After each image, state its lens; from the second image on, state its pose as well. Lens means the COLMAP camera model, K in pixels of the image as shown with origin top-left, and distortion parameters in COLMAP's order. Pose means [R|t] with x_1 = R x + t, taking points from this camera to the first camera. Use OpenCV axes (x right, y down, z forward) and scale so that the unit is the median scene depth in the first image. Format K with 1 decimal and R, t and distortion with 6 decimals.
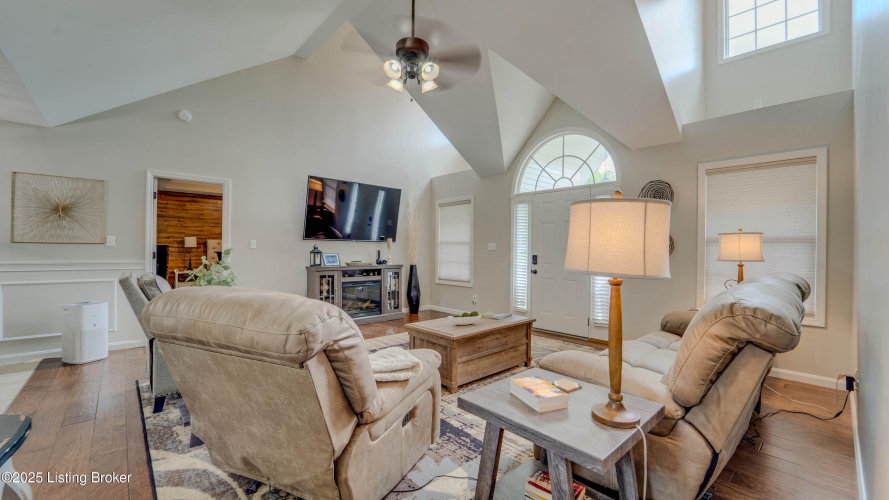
lens RADIAL K [[357.8, 0, 444.5], [0, 357.8, 250.0], [0, 0, 1]] dist [0.000001, -0.000124]
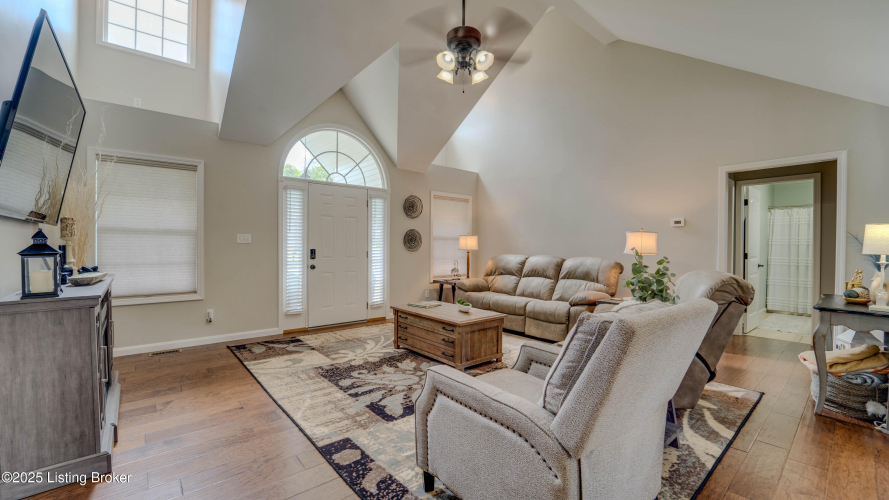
lens RADIAL K [[361.0, 0, 444.5], [0, 361.0, 250.0], [0, 0, 1]] dist [-0.037935, -0.000053]
pose [[0.042011, -0.012060, 0.999044, -0.654245], [0.000680, 0.999927, 0.012042, 0.005935], [-0.999117, 0.000174, 0.042016, 0.623526]]
